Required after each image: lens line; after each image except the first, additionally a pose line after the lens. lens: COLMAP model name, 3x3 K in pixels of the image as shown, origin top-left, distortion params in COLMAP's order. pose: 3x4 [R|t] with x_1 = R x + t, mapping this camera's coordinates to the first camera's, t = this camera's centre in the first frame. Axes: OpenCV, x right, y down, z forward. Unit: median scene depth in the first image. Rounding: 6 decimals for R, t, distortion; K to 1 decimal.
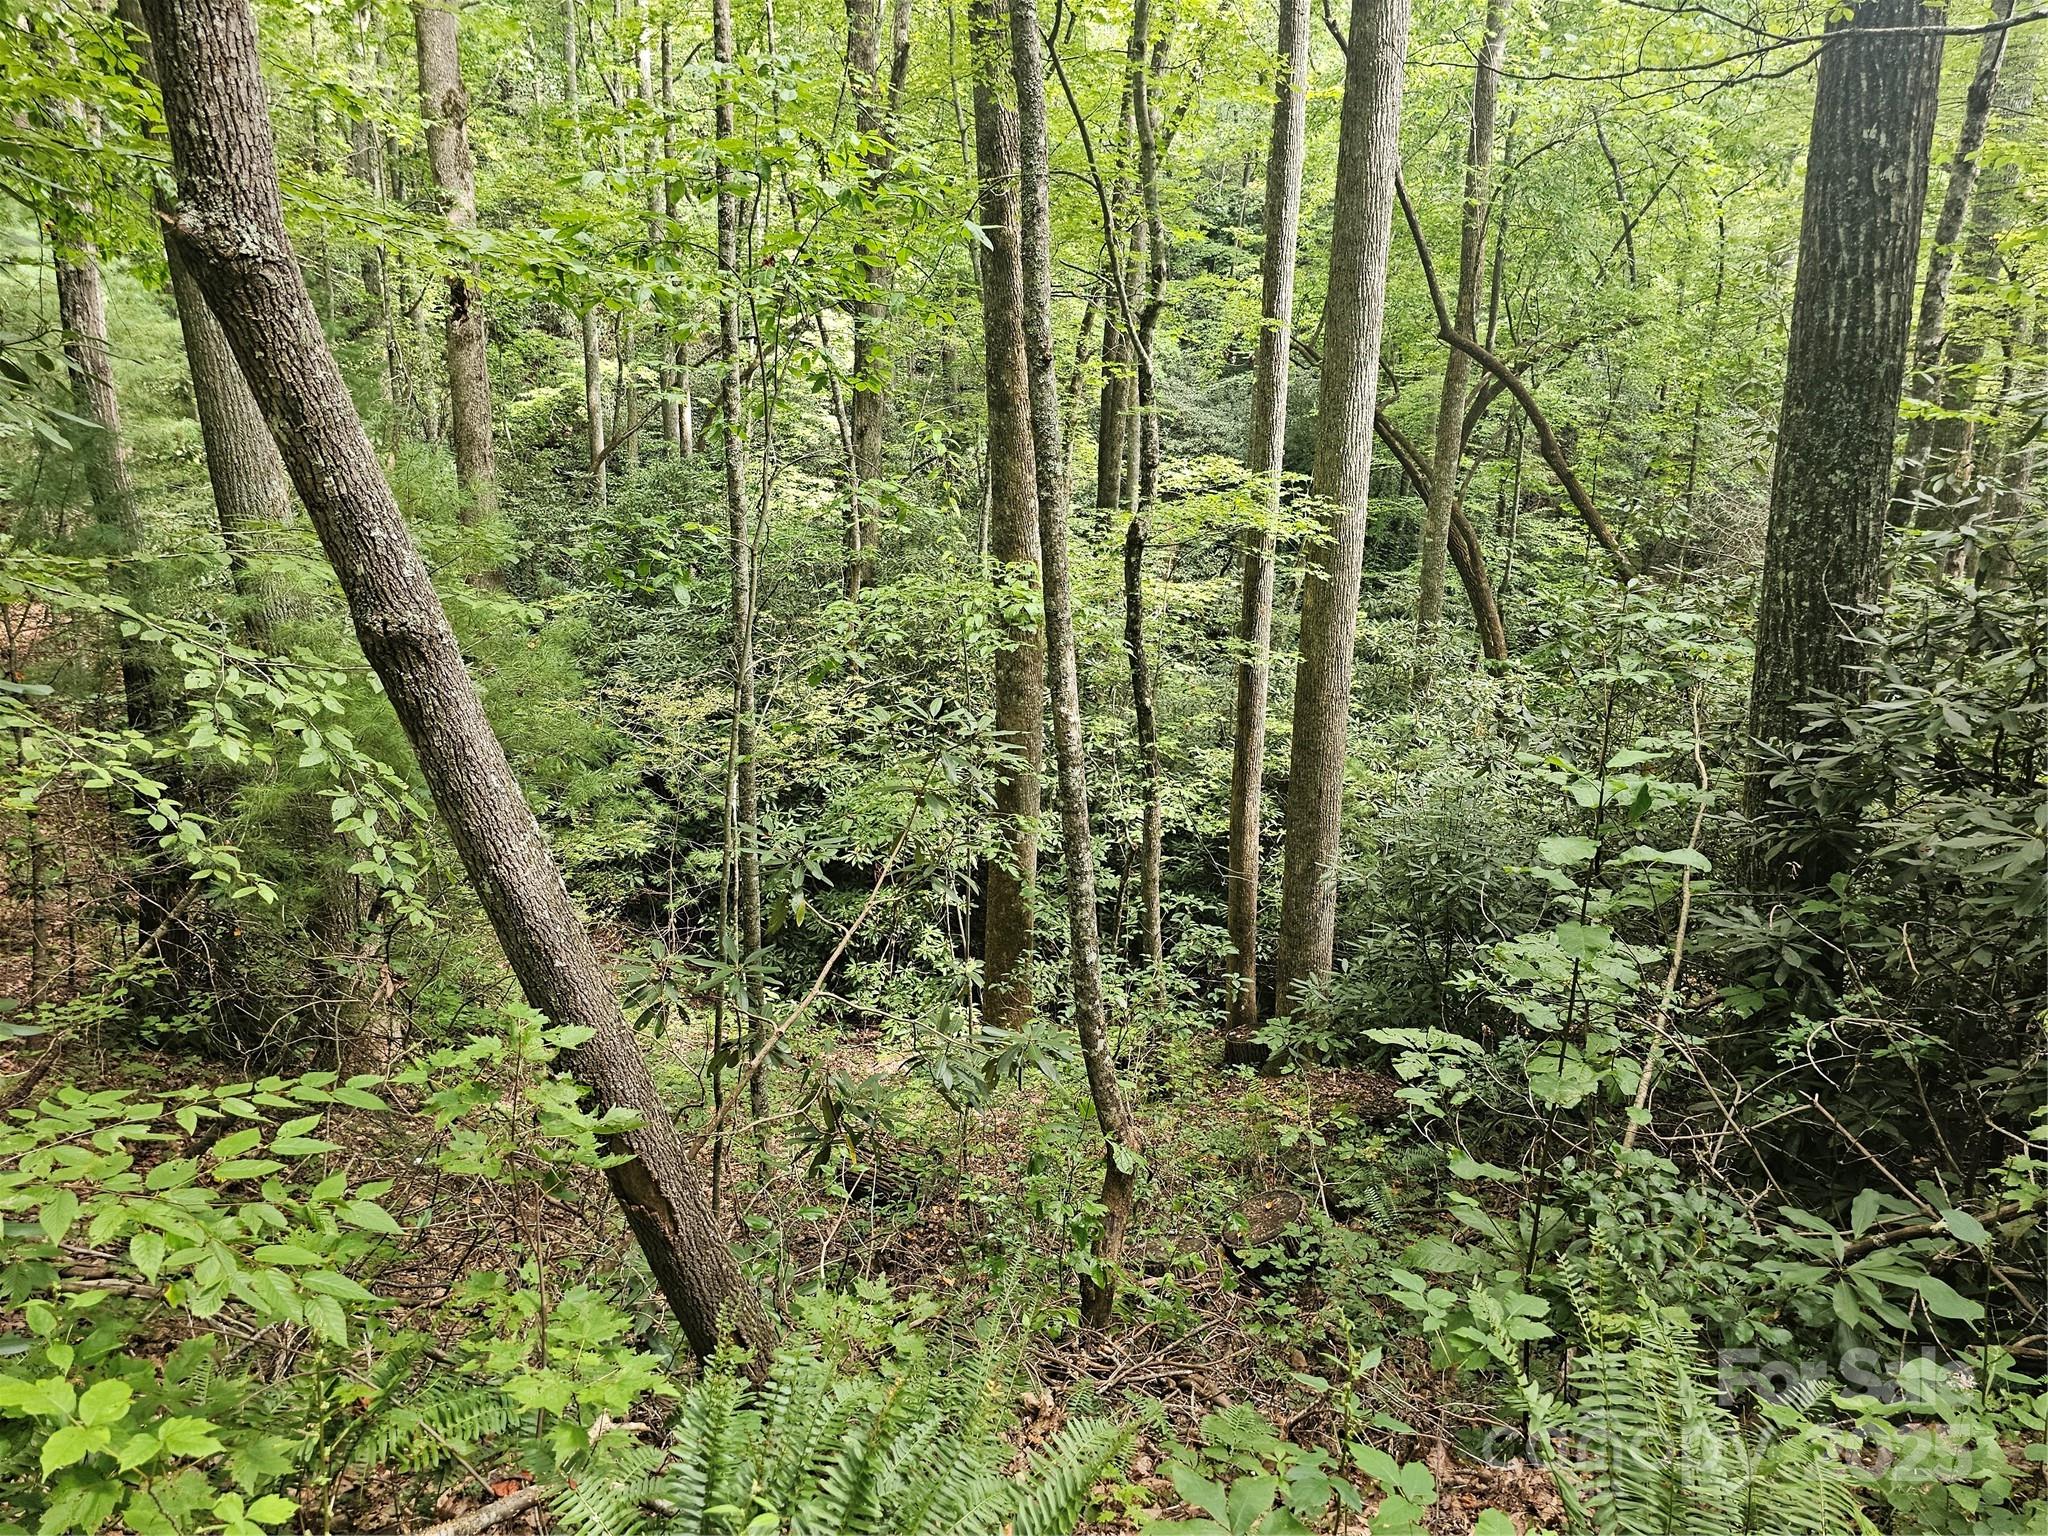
lens RADIAL K [[1370.5, 0, 1019.3], [0, 1370.5, 759.1], [0, 0, 1]] dist [0.067843, -0.065711]
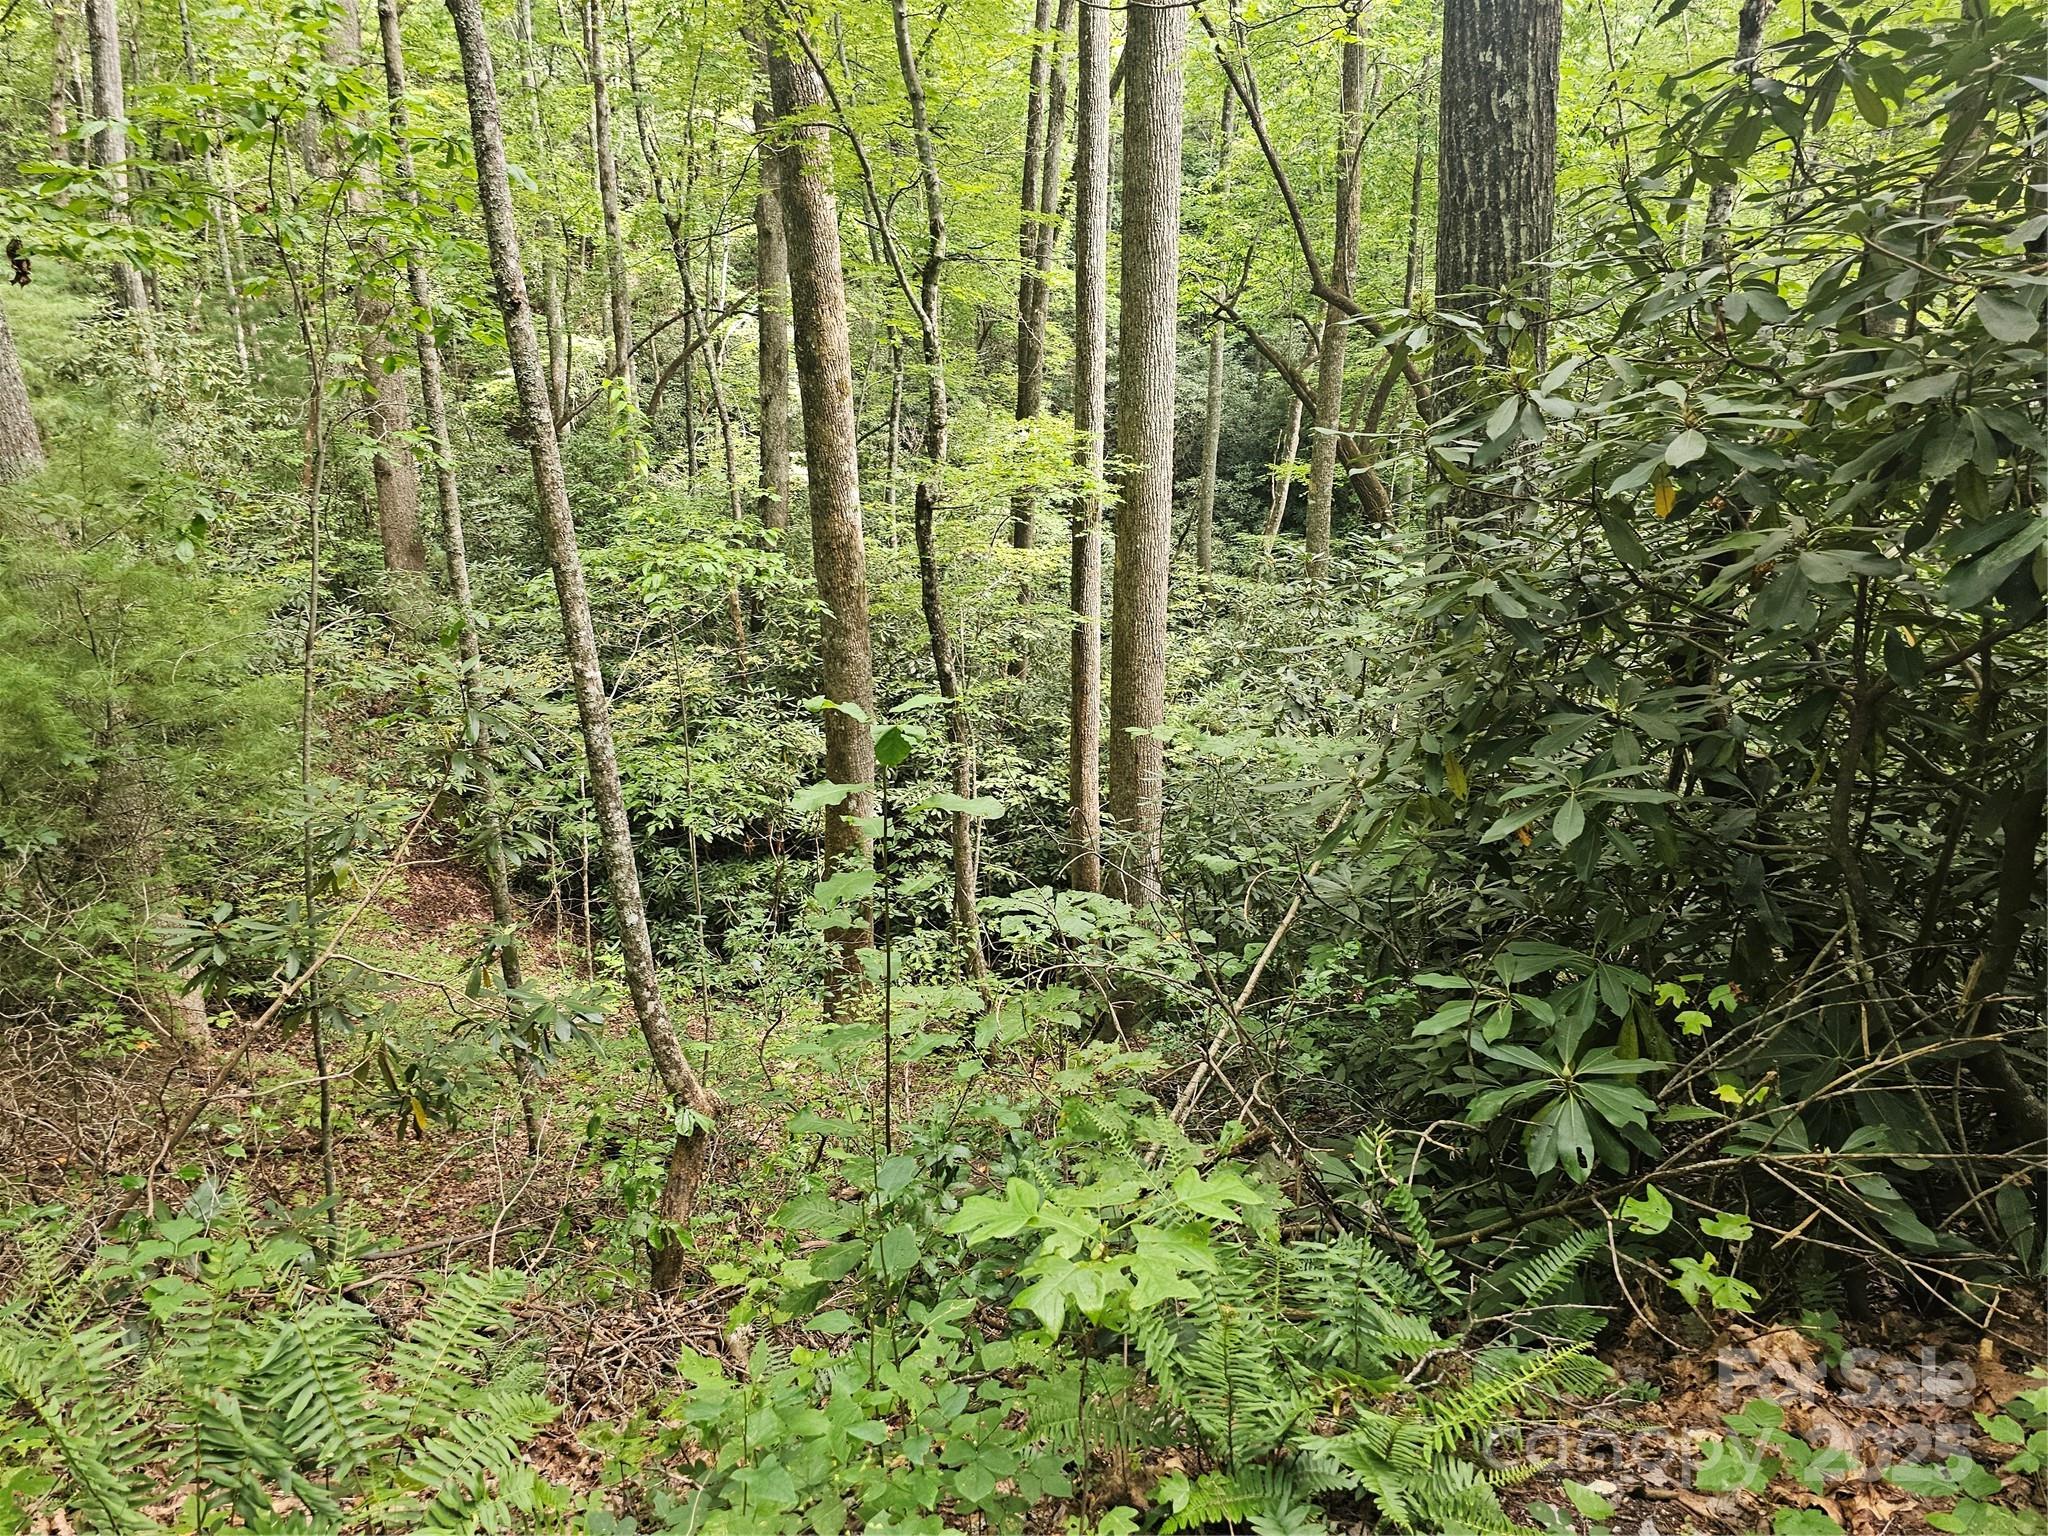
lens RADIAL K [[1370.5, 0, 988.7], [0, 1370.5, 762.6], [0, 0, 1]] dist [0.067843, -0.065711]
pose [[0.999292, -0.006733, -0.037027, 0.287498], [0.007513, 0.999752, 0.020961, 0.011904], [0.036876, -0.021225, 0.999094, 0.022800]]
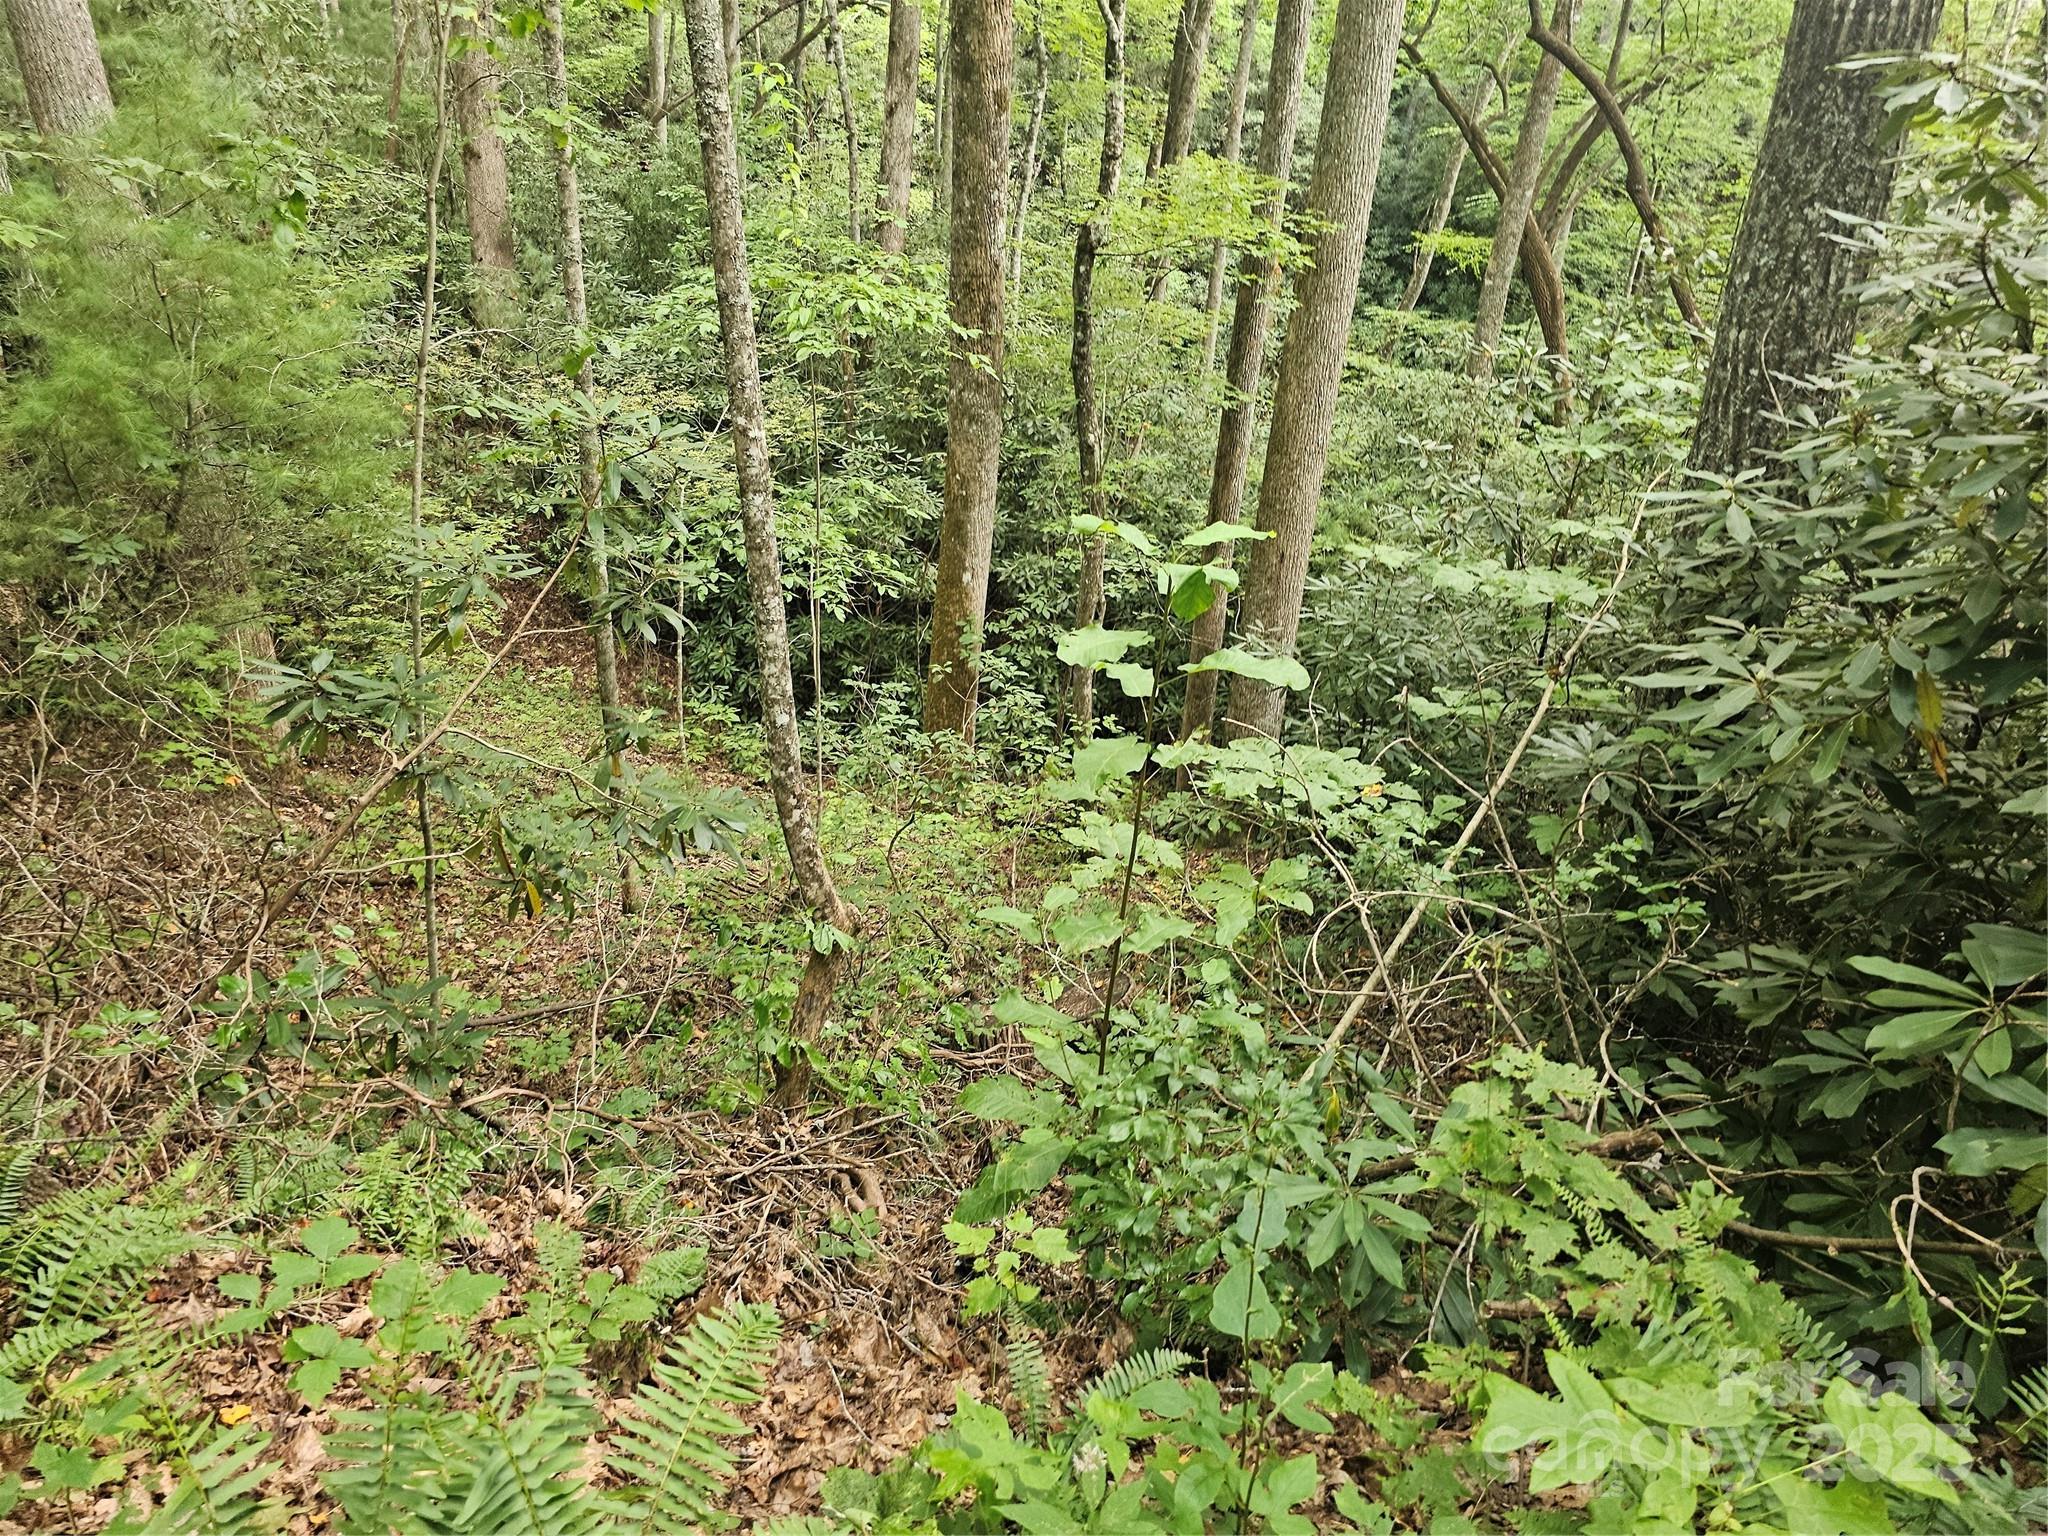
lens RADIAL K [[1370.5, 0, 1036.7], [0, 1370.5, 759.5], [0, 0, 1]] dist [0.067843, -0.065711]
pose [[0.994606, 0.094251, -0.043310, 0.211123], [-0.084391, 0.978066, 0.190436, -0.007860], [0.060309, -0.185753, 0.980744, 0.125396]]
